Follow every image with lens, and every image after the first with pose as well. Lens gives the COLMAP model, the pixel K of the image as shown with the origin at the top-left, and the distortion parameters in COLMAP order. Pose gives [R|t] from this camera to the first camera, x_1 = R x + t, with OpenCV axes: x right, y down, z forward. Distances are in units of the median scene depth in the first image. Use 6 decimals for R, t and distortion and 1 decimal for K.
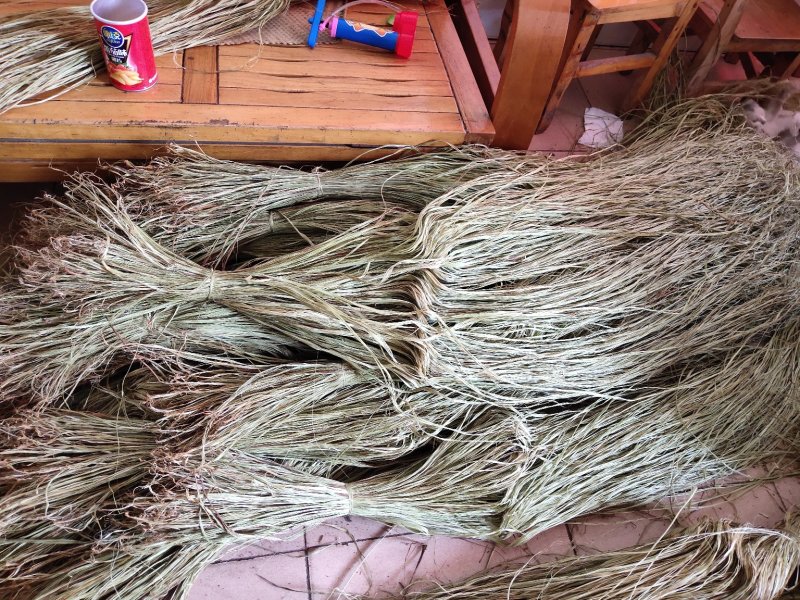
lens RADIAL K [[629.8, 0, 400.0], [0, 629.8, 300.0], [0, 0, 1]] dist [-0.001914, -0.007185]
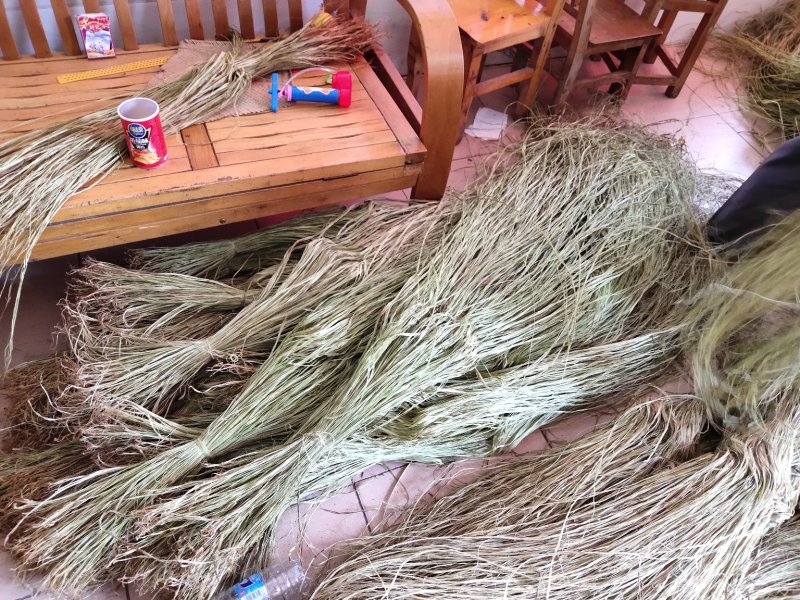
lens RADIAL K [[629.8, 0, 400.0], [0, 629.8, 300.0], [0, 0, 1]] dist [-0.001914, -0.007185]
pose [[0.975606, -0.199354, 0.091932, -0.102770], [0.203312, 0.978459, -0.035812, 0.091482], [-0.082812, 0.053629, 0.995121, -0.345095]]
